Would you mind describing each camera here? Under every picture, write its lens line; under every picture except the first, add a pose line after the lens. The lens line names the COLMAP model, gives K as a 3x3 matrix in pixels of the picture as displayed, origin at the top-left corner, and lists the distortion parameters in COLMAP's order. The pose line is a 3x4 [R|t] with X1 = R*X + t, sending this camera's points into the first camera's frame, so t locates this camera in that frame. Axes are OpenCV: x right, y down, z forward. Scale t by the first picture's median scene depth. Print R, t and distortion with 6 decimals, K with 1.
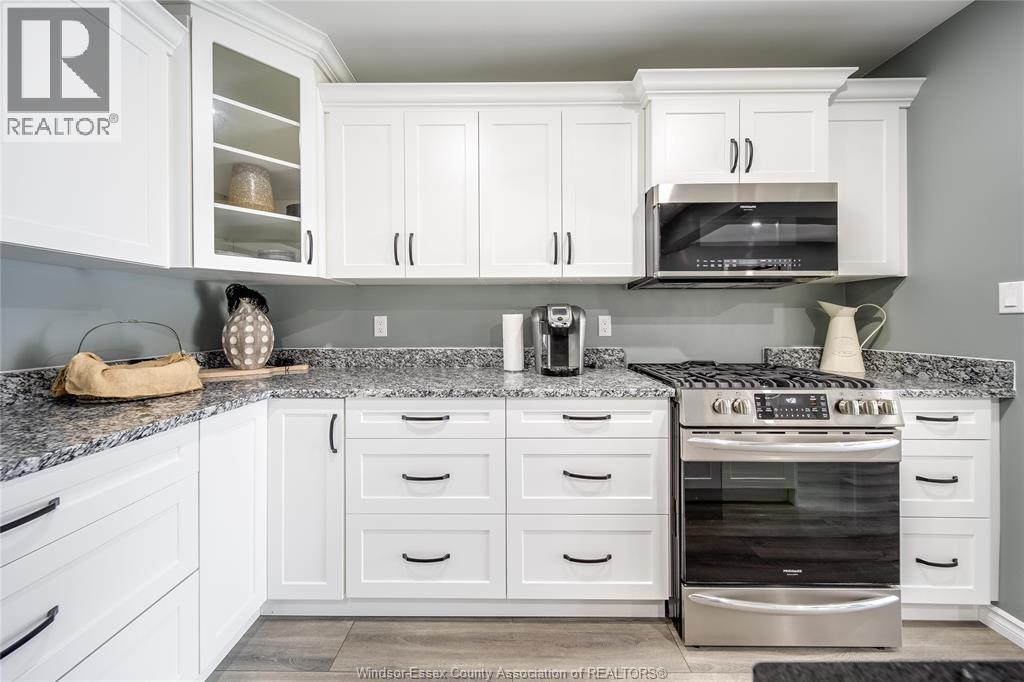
lens RADIAL K [[364.1, 0, 509.2], [0, 364.1, 319.4], [0, 0, 1]] dist [-0.000816, -0.000249]
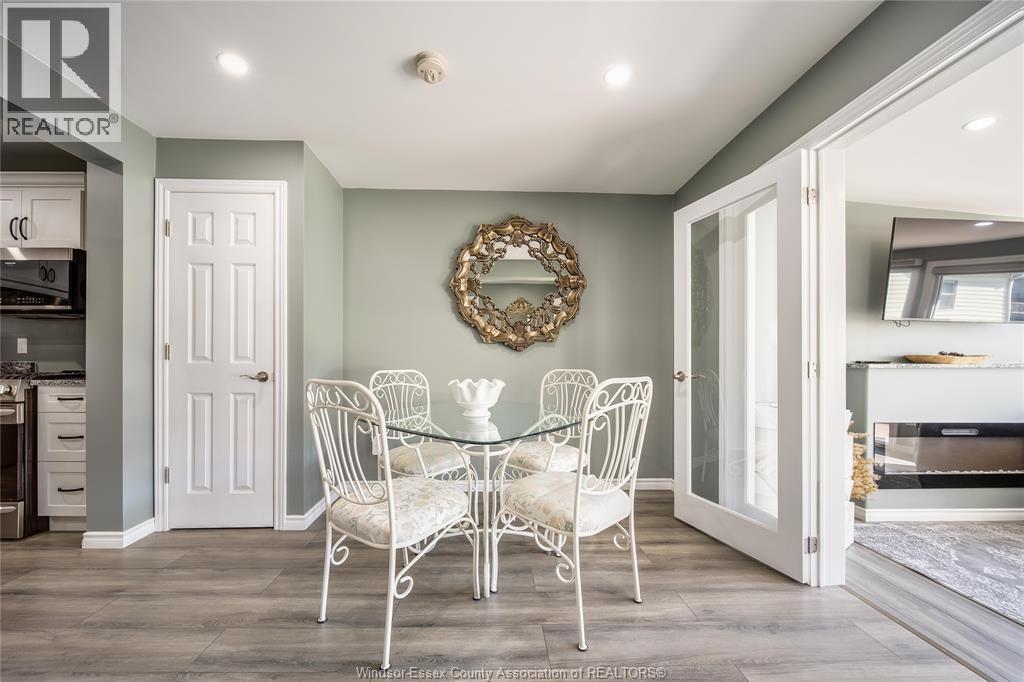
lens RADIAL K [[364.1, 0, 489.3], [0, 364.1, 357.9], [0, 0, 1]] dist [-0.000816, -0.000249]
pose [[0.999905, 0.002575, 0.013532, 2.523464], [-0.002563, 0.999996, -0.000854, 0.075967], [-0.013534, 0.000819, 0.999908, -0.512055]]
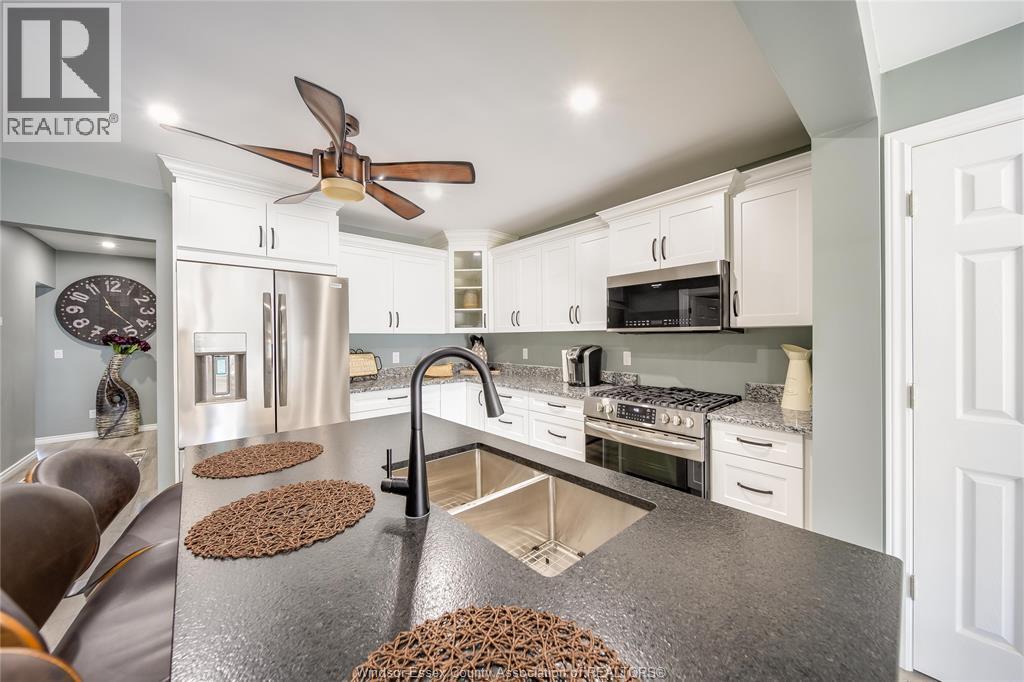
lens RADIAL K [[364.1, 0, 520.7], [0, 364.1, 339.6], [0, 0, 1]] dist [-0.000816, -0.000249]
pose [[0.677332, 0.004086, -0.735666, 1.335230], [0.008221, 0.999880, 0.013123, -0.103868], [0.735631, -0.014937, 0.677217, -0.427405]]
